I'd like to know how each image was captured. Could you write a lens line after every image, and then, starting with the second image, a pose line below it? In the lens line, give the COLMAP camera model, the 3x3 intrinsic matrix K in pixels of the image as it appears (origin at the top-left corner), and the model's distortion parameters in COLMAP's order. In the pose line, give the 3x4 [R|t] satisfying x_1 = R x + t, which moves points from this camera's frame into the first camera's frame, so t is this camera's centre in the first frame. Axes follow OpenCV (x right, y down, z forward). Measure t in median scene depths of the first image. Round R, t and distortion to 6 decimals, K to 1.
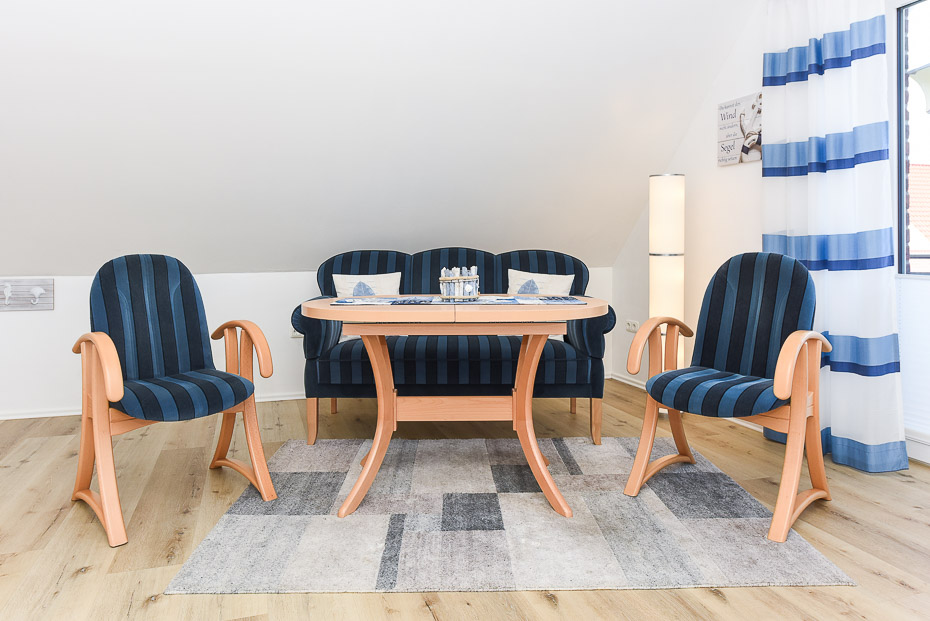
lens RADIAL K [[641.3, 0, 451.5], [0, 641.3, 246.1], [0, 0, 1]] dist [-0.013974, 0.000768]
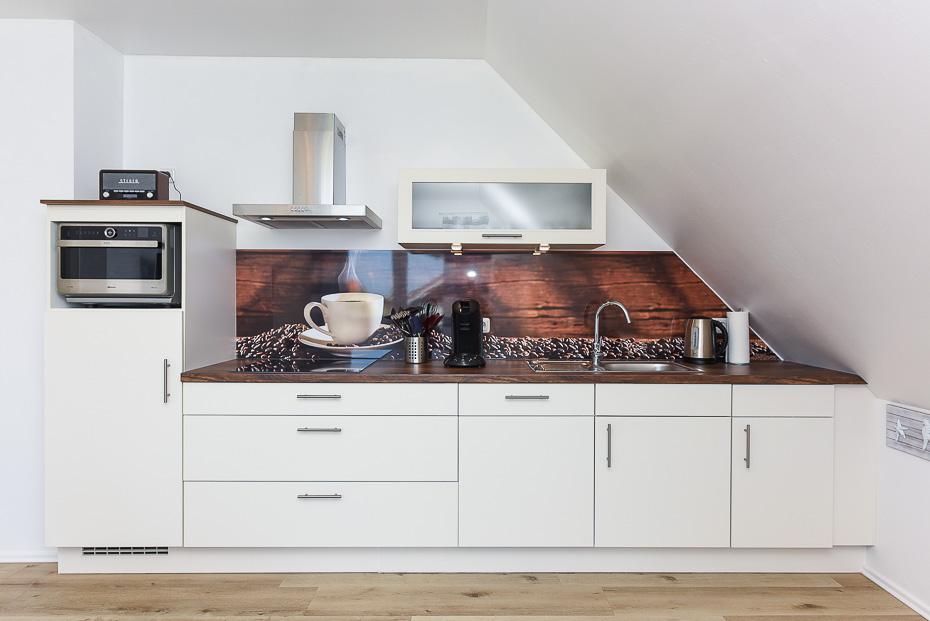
lens RADIAL K [[585.6, 0, 473.7], [0, 585.6, 311.5], [0, 0, 1]] dist [0.010195, -0.006379]
pose [[-0.289770, 0.018289, -0.956921, 0.059887], [0.001987, 0.999827, 0.018507, -0.077137], [0.957094, 0.003461, -0.289757, 0.757499]]
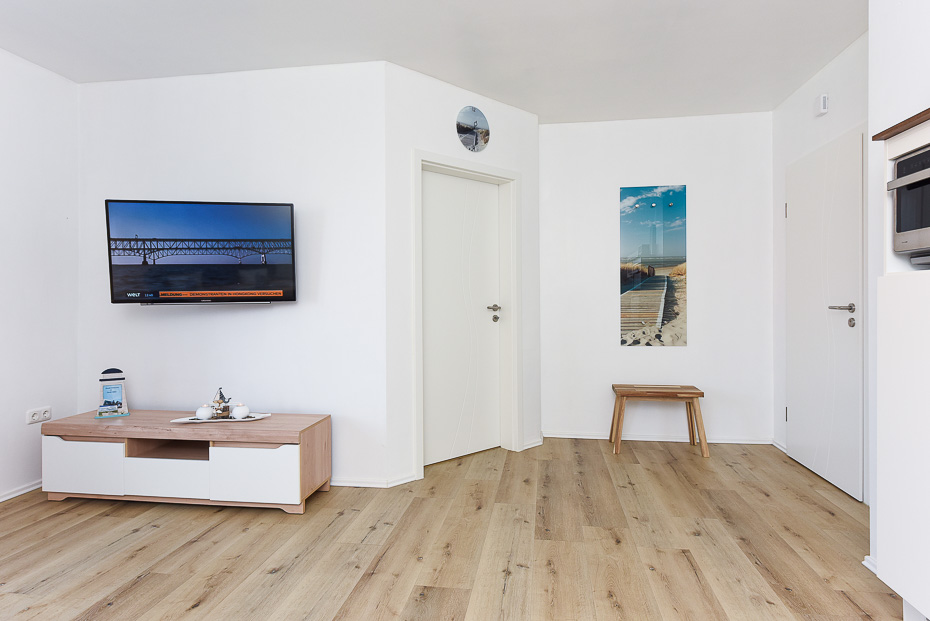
lens RADIAL K [[507.1, 0, 465.1], [0, 507.1, 302.7], [0, 0, 1]] dist [-0.000946, -0.001532]
pose [[-0.894739, 0.005639, 0.446554, -0.354102], [0.006569, 0.999978, 0.000535, -0.040611], [-0.446542, 0.003412, -0.894756, 0.652723]]
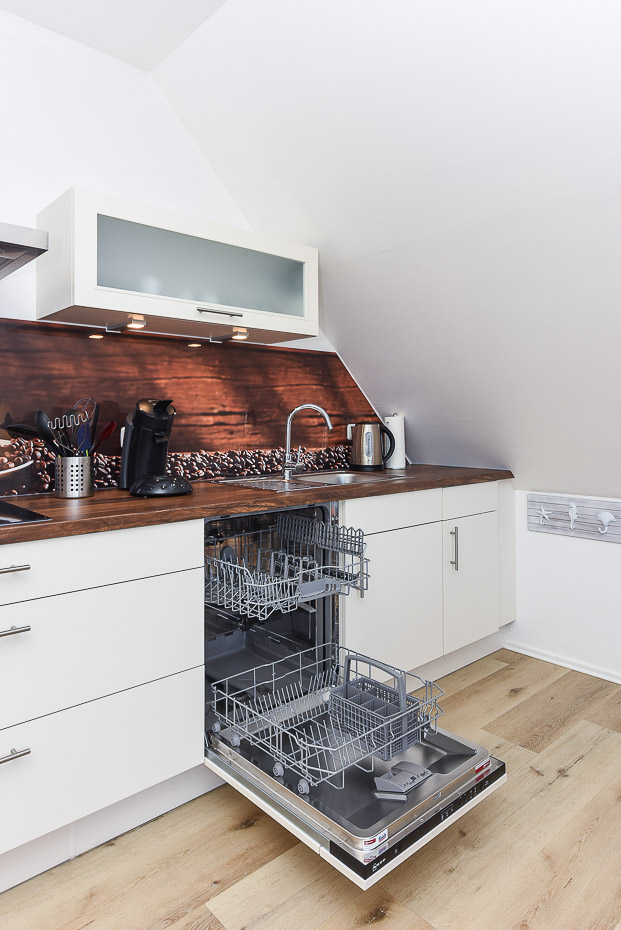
lens RADIAL K [[593.3, 0, 298.4], [0, 593.3, 415.6], [0, 0, 1]] dist [0.003137, -0.000824]
pose [[0.408100, -0.011327, -0.912867, -0.146335], [0.009610, 0.999921, -0.008111, -0.055316], [0.912886, -0.005463, 0.408177, 0.383588]]
